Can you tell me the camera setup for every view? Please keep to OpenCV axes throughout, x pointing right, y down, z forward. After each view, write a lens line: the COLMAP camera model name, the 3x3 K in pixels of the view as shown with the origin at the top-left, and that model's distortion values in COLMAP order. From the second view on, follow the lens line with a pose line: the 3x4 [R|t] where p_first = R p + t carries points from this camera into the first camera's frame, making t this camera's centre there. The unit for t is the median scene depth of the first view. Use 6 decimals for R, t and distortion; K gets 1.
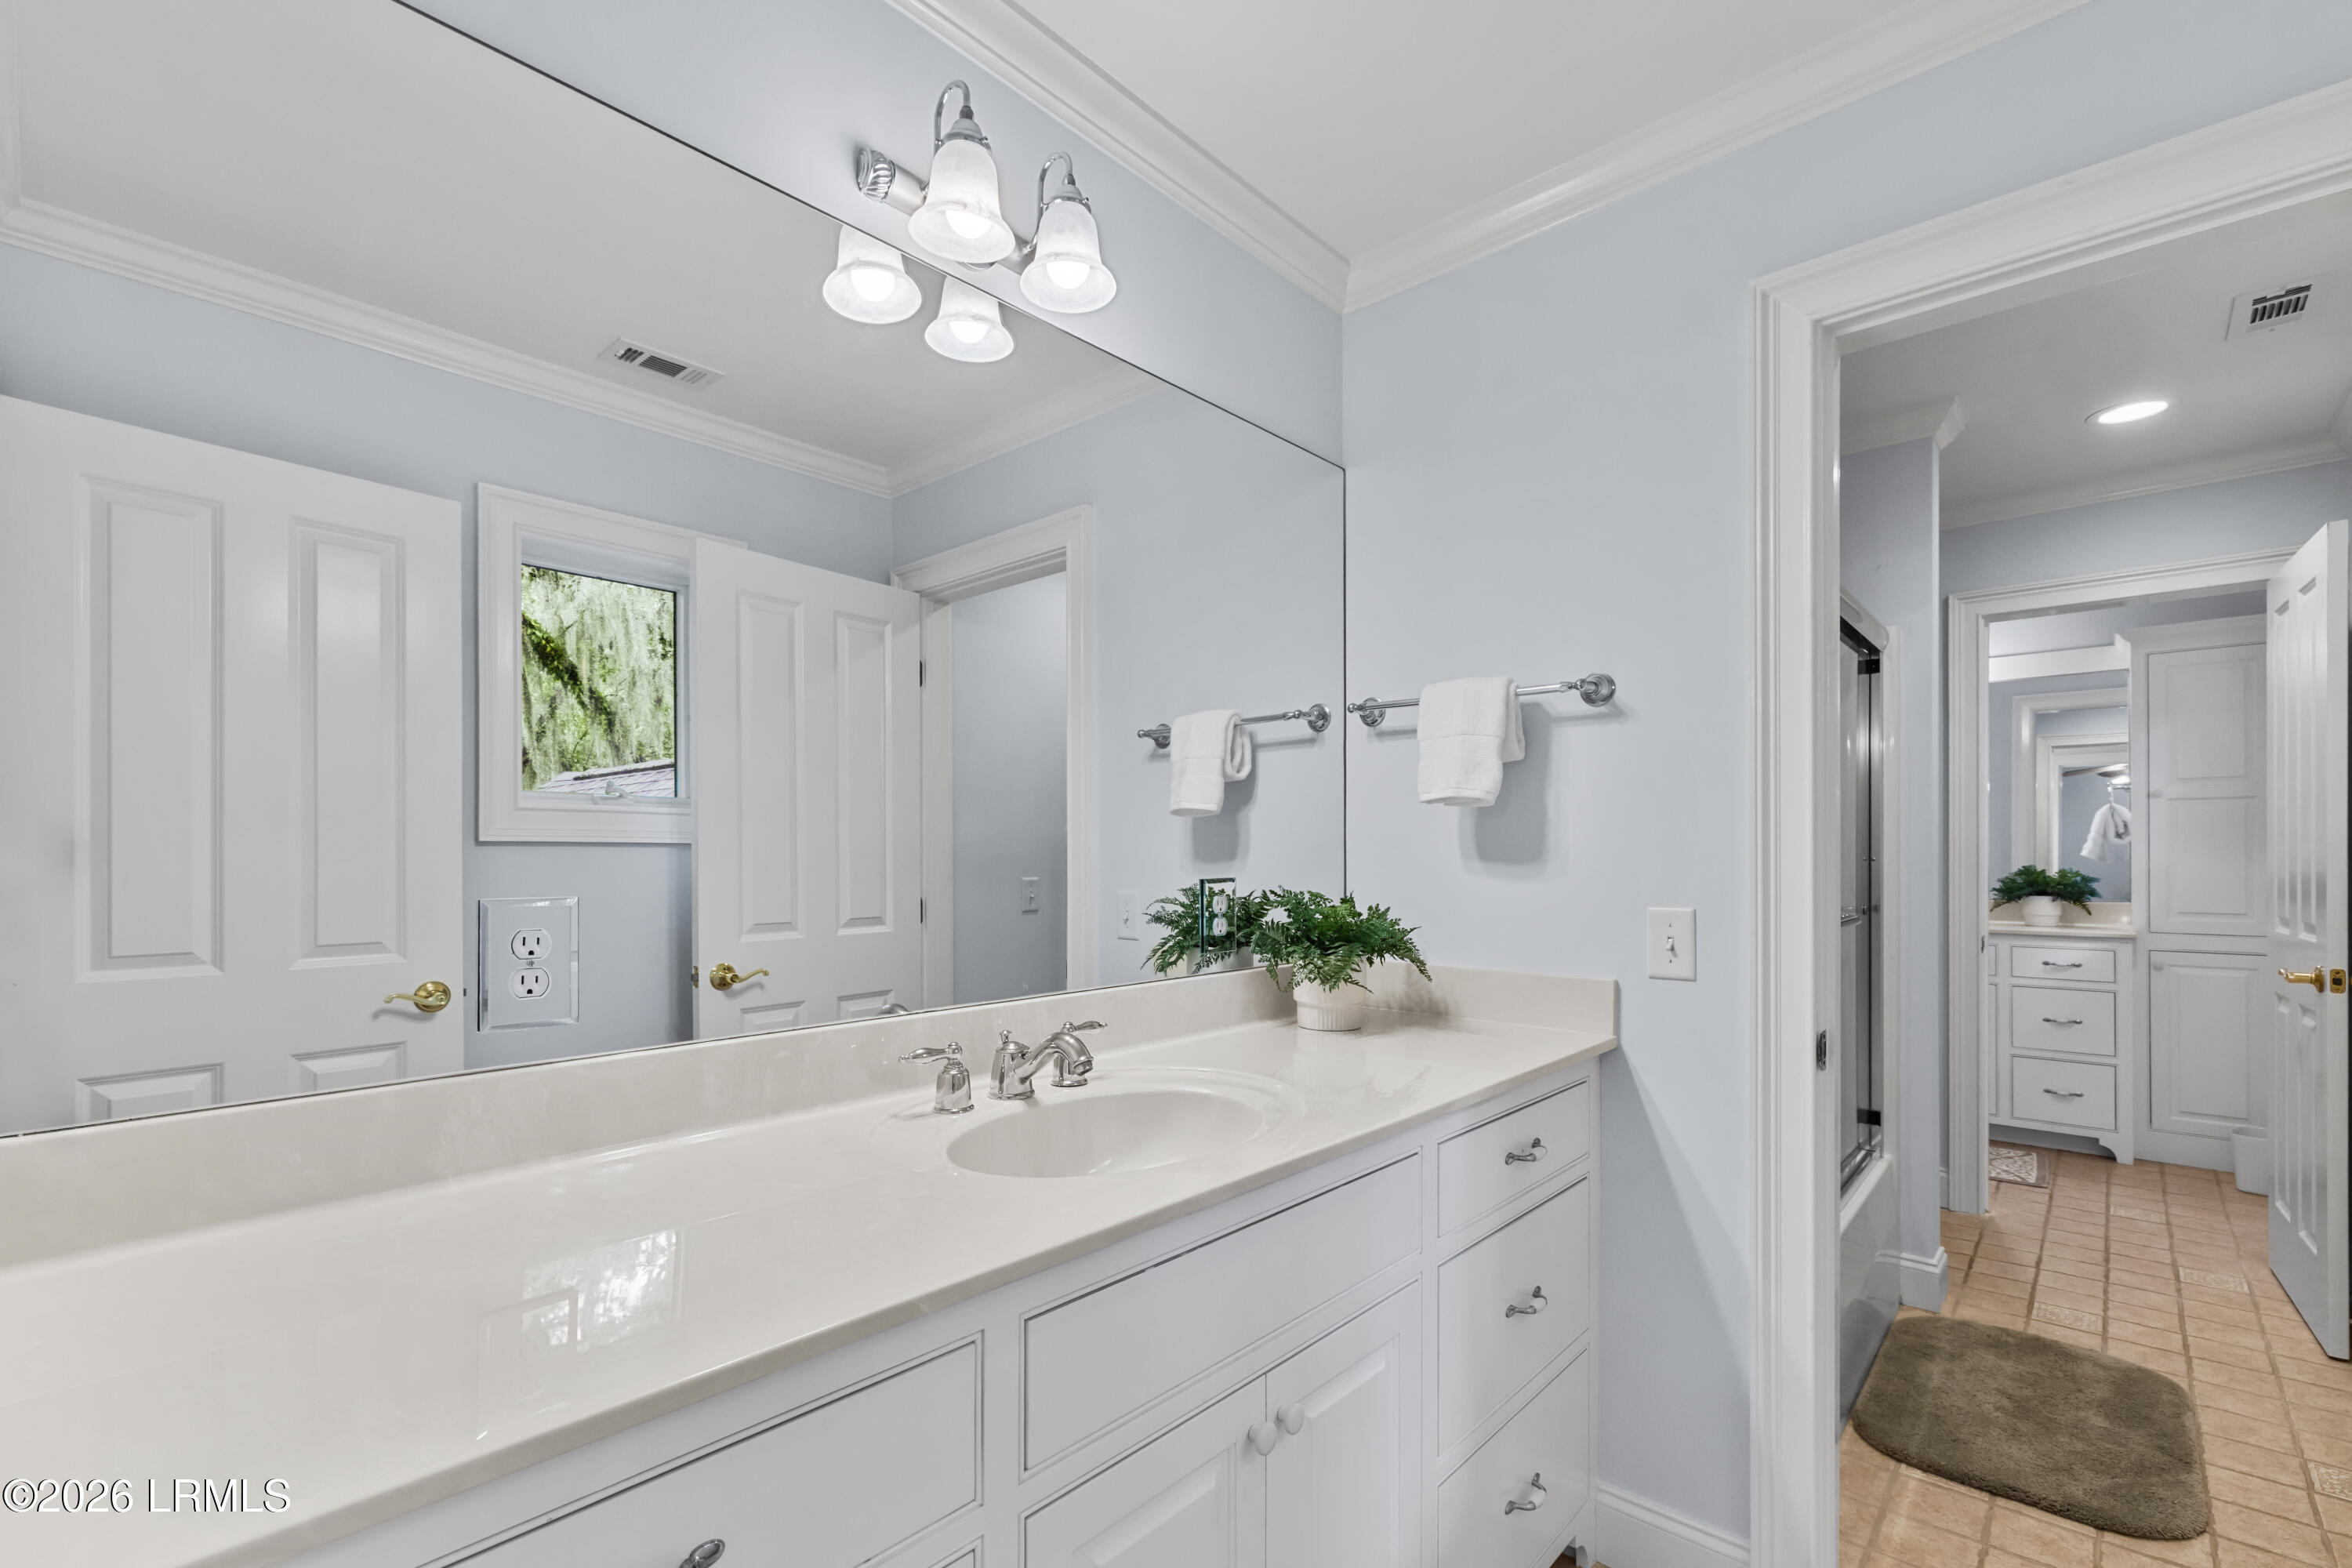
lens RADIAL K [[1015.2, 0, 1228.6], [0, 1015.2, 851.0], [0, 0, 1]] dist [-0.003227, -0.000739]
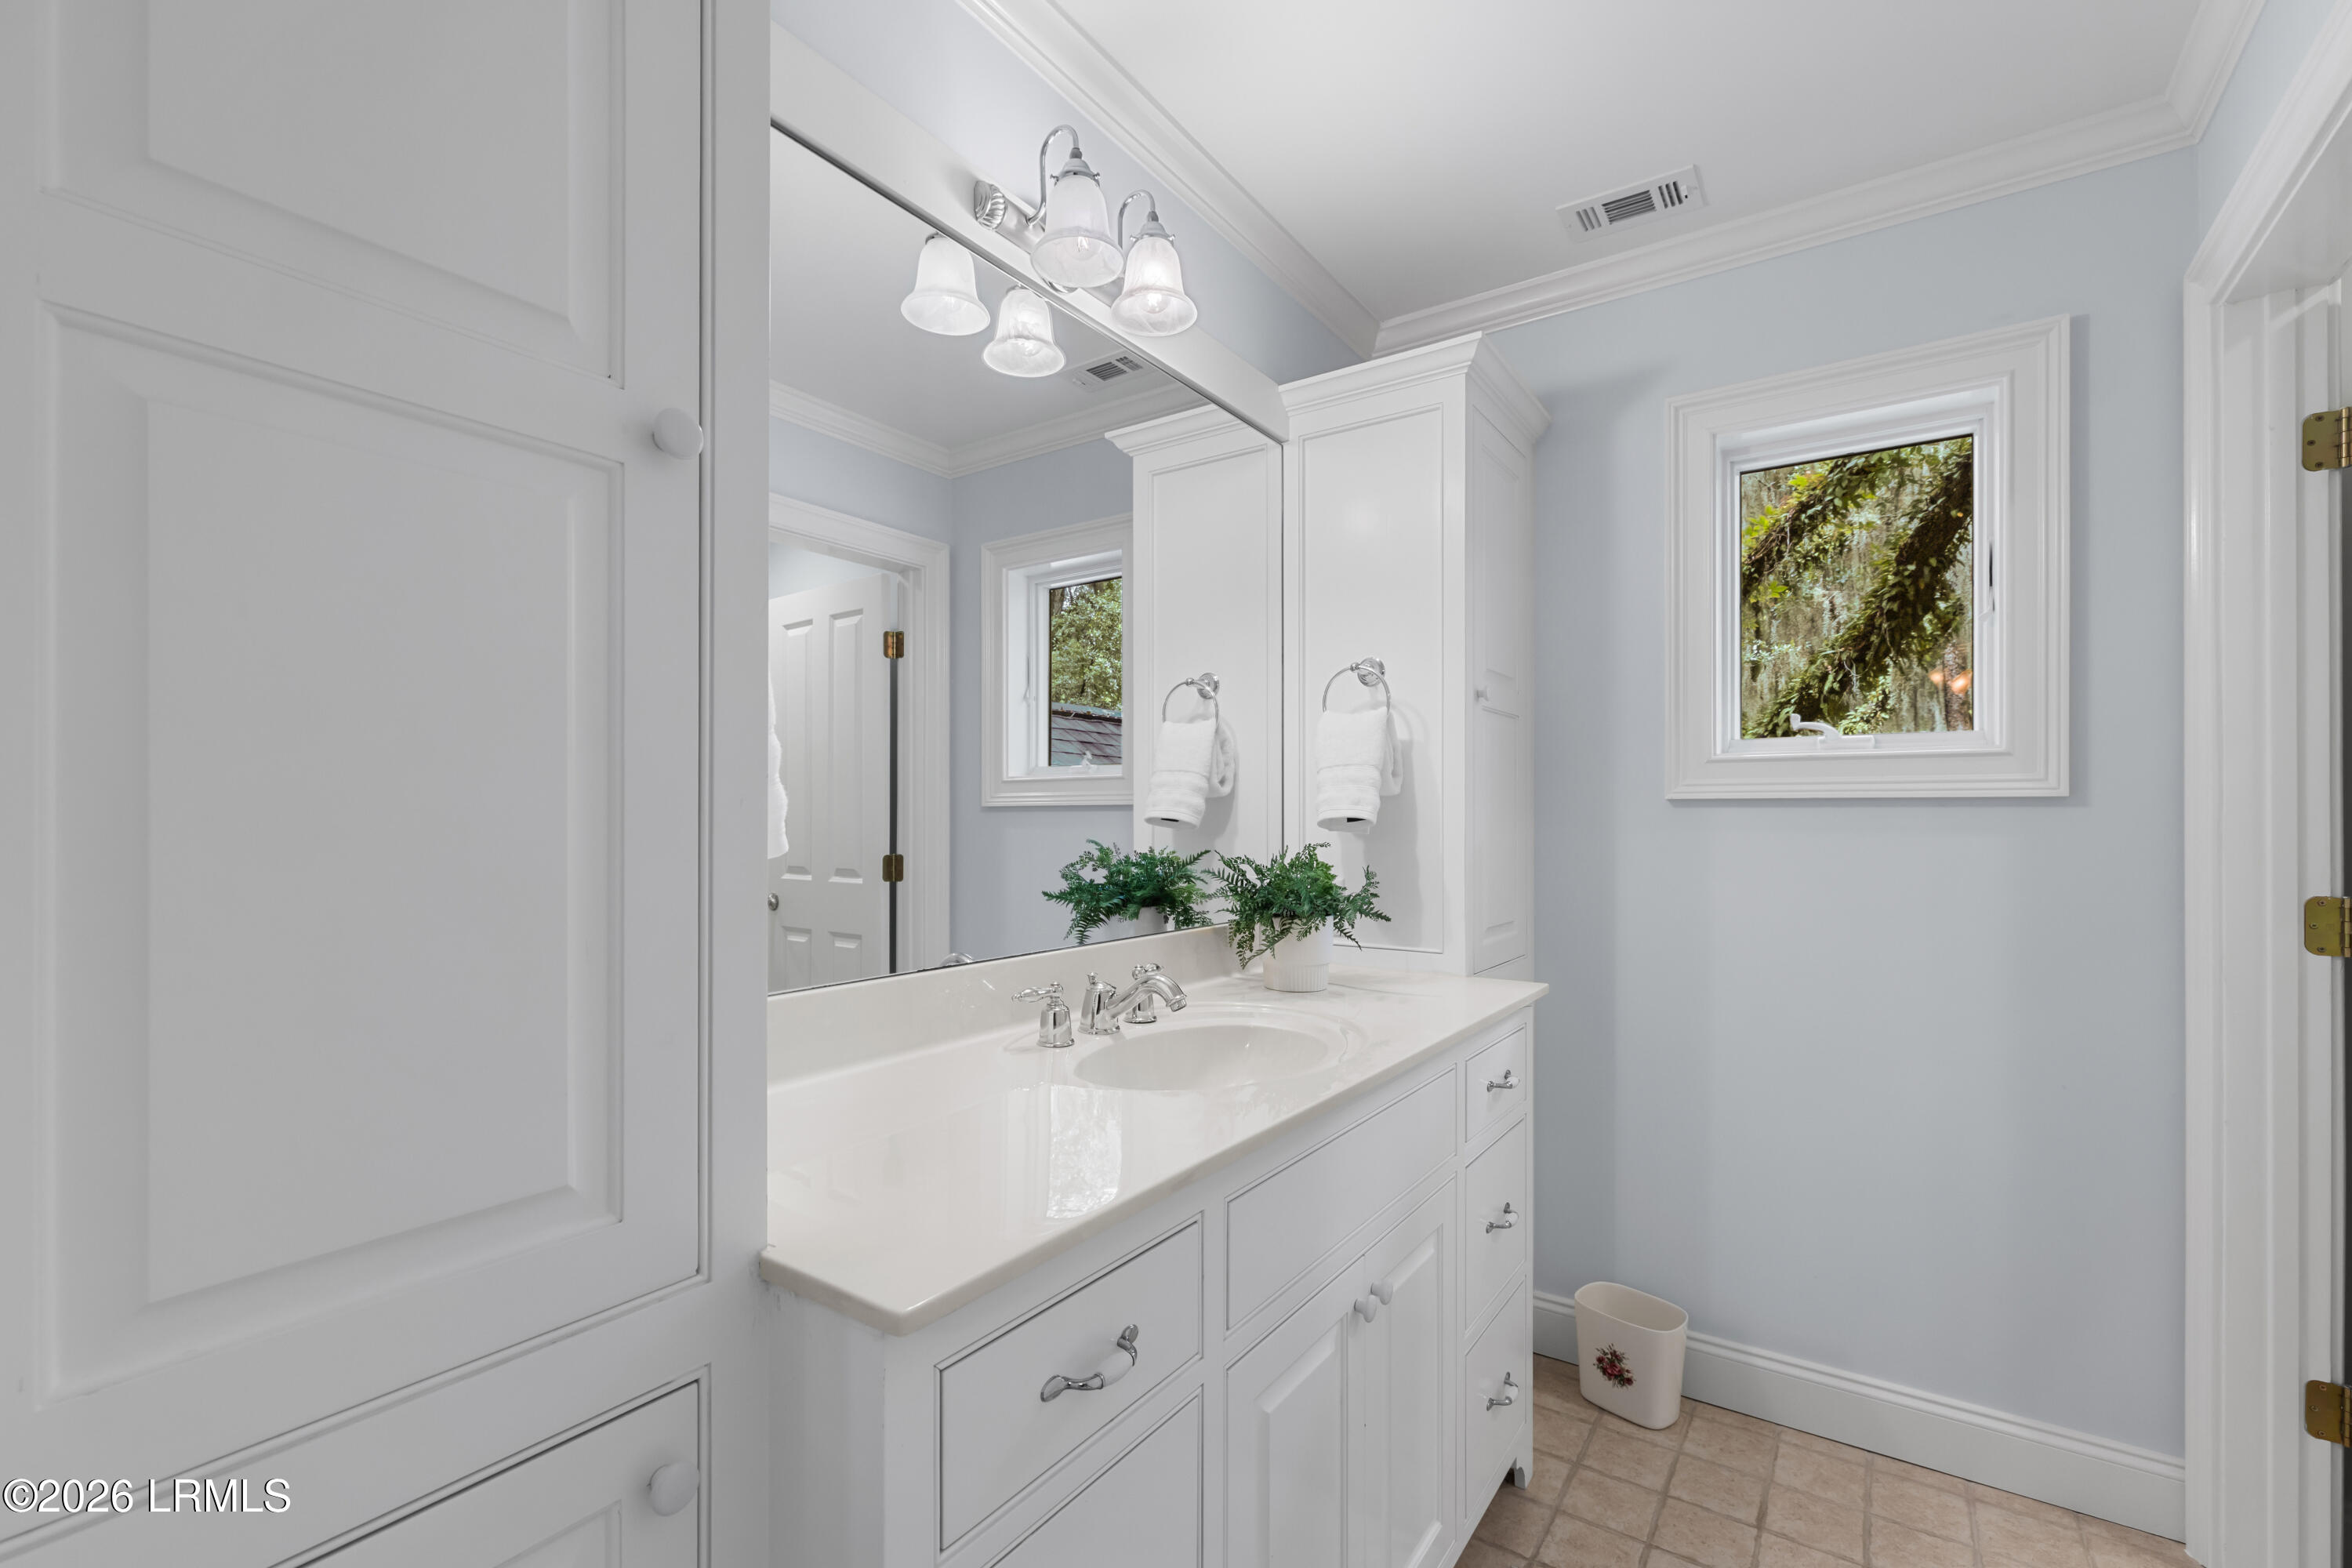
lens RADIAL K [[1015.2, 0, 1181.9], [0, 1015.2, 798.9], [0, 0, 1]] dist [-0.003227, -0.000739]
pose [[0.996954, 0.011126, 0.077192, -0.158044], [-0.010666, 0.999923, -0.006367, -0.006513], [-0.077257, 0.005524, 0.996996, -0.093059]]
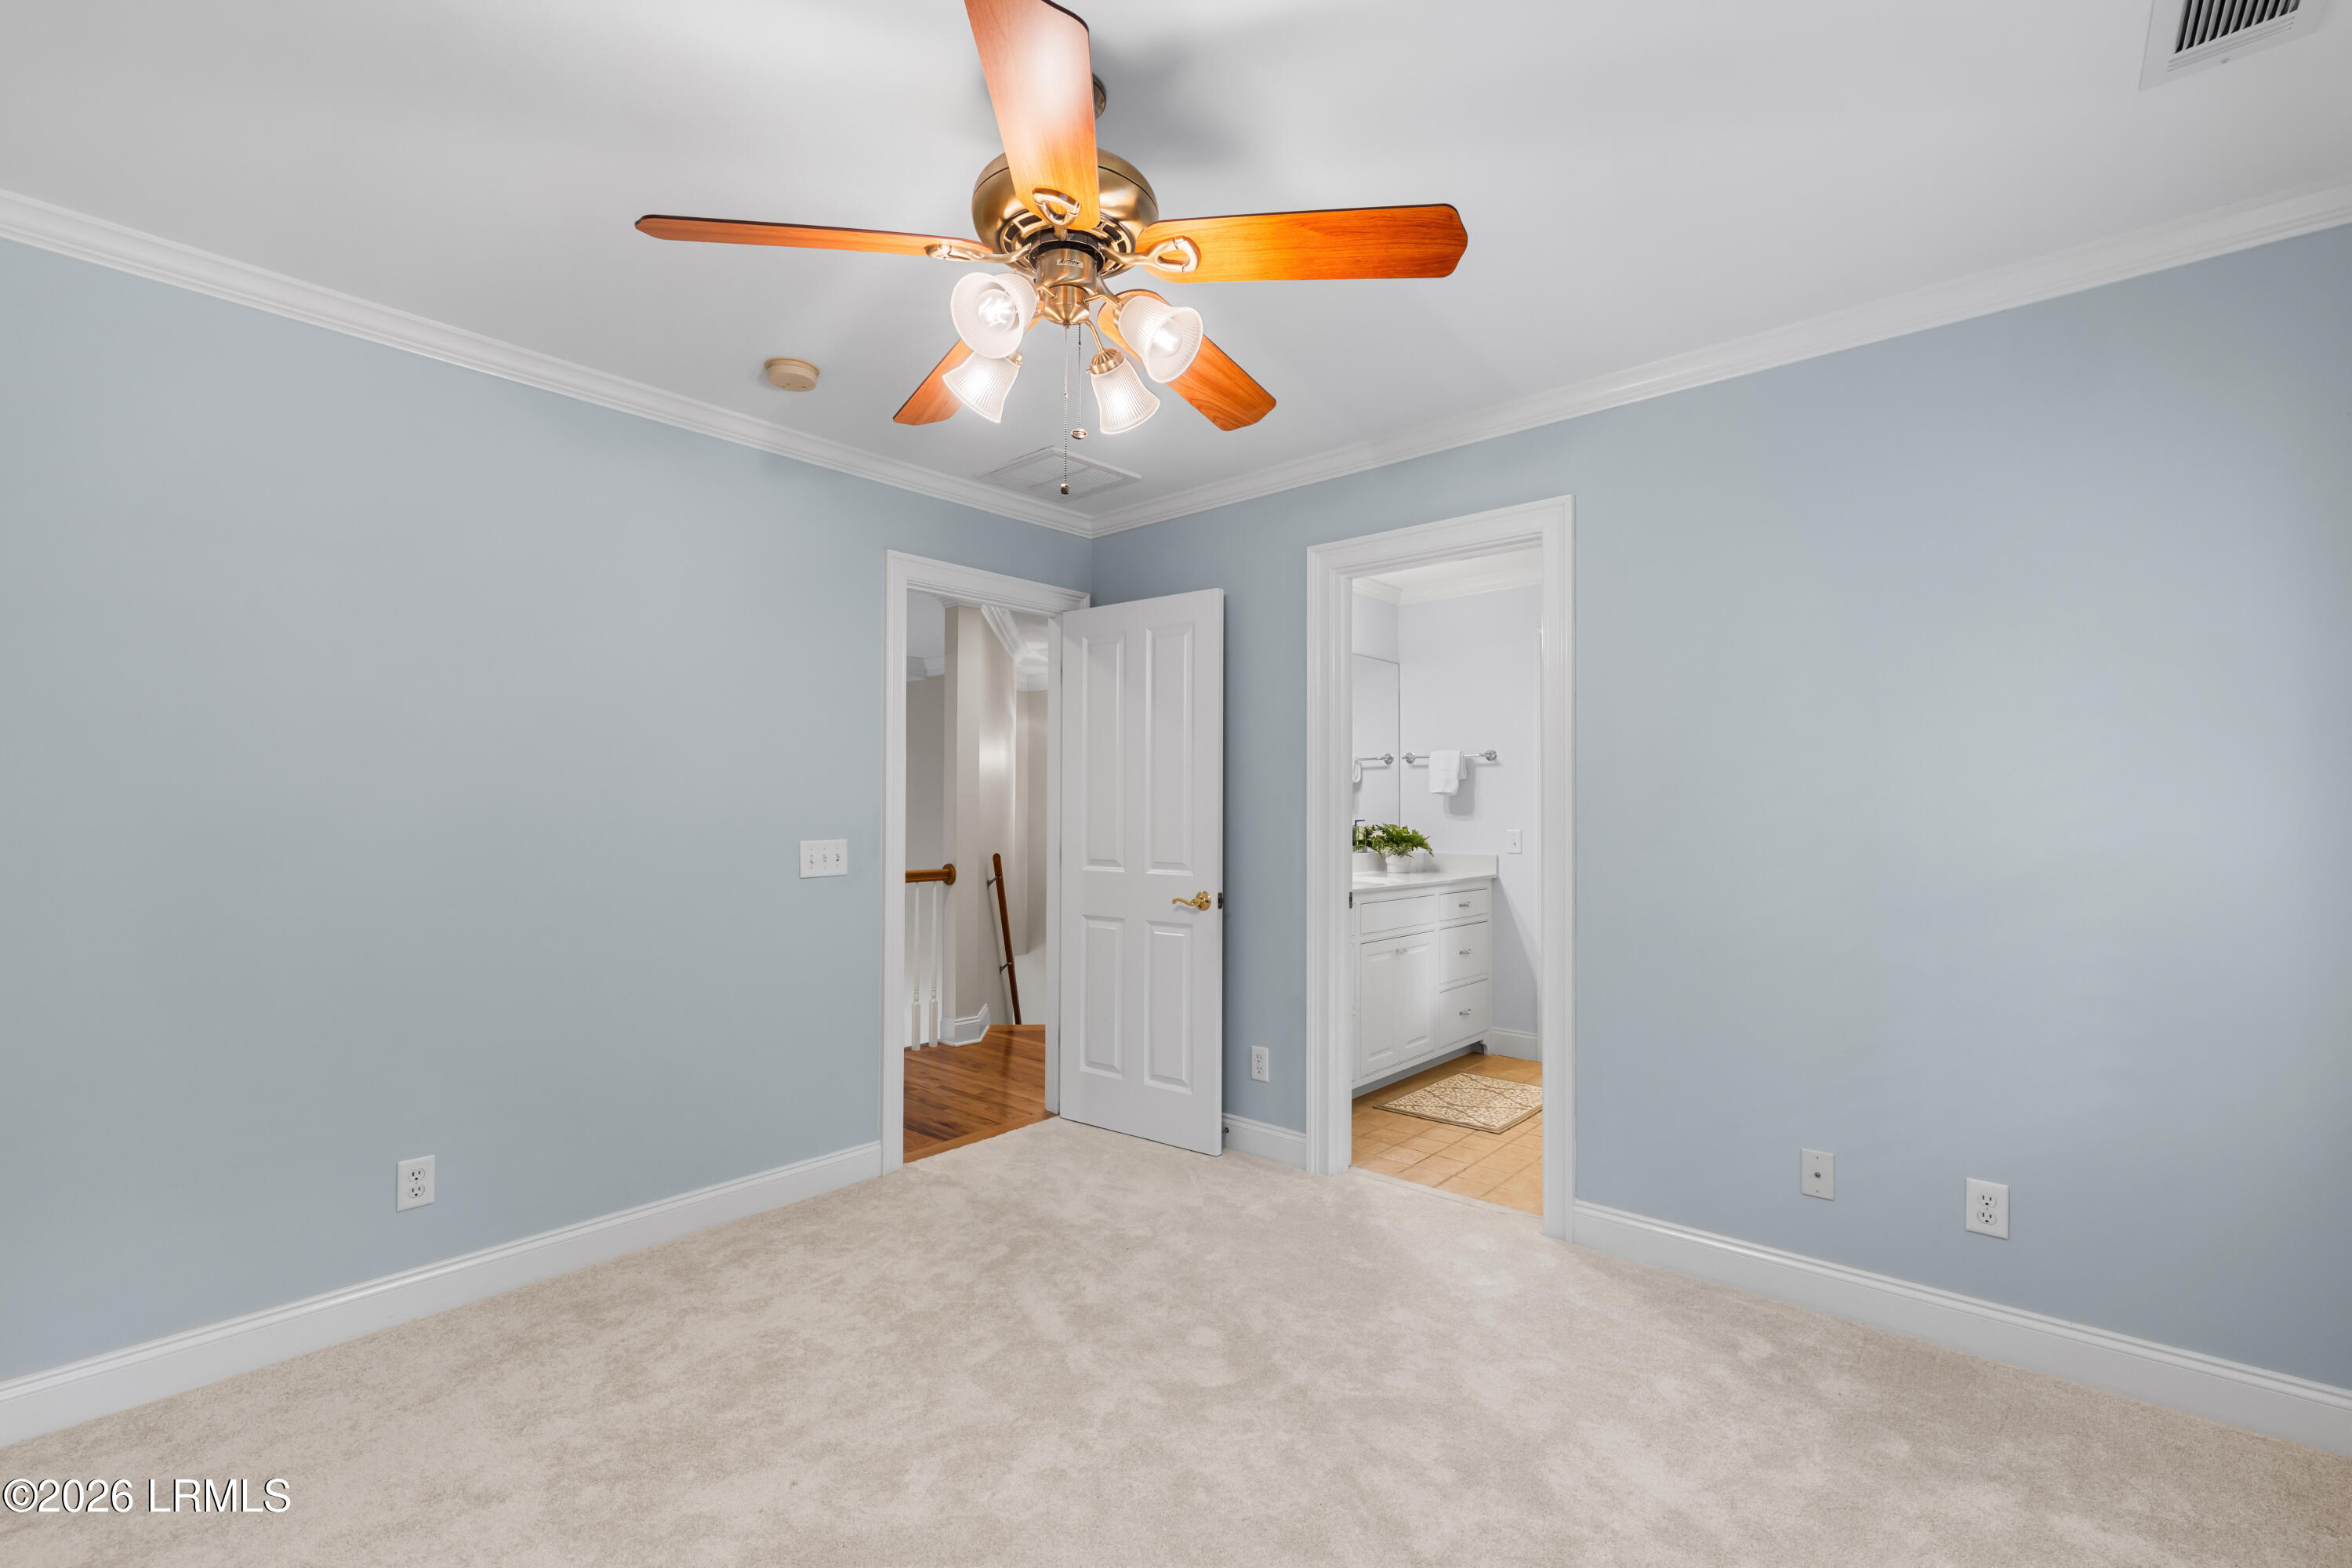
lens RADIAL K [[1015.2, 0, 1174.1], [0, 1015.2, 788.1], [0, 0, 1]] dist [-0.003227, -0.000739]
pose [[0.999722, 0.001531, -0.023546, -0.474188], [-0.001857, 0.999902, -0.013862, -0.023621], [0.023522, 0.013902, 0.999627, -1.914615]]
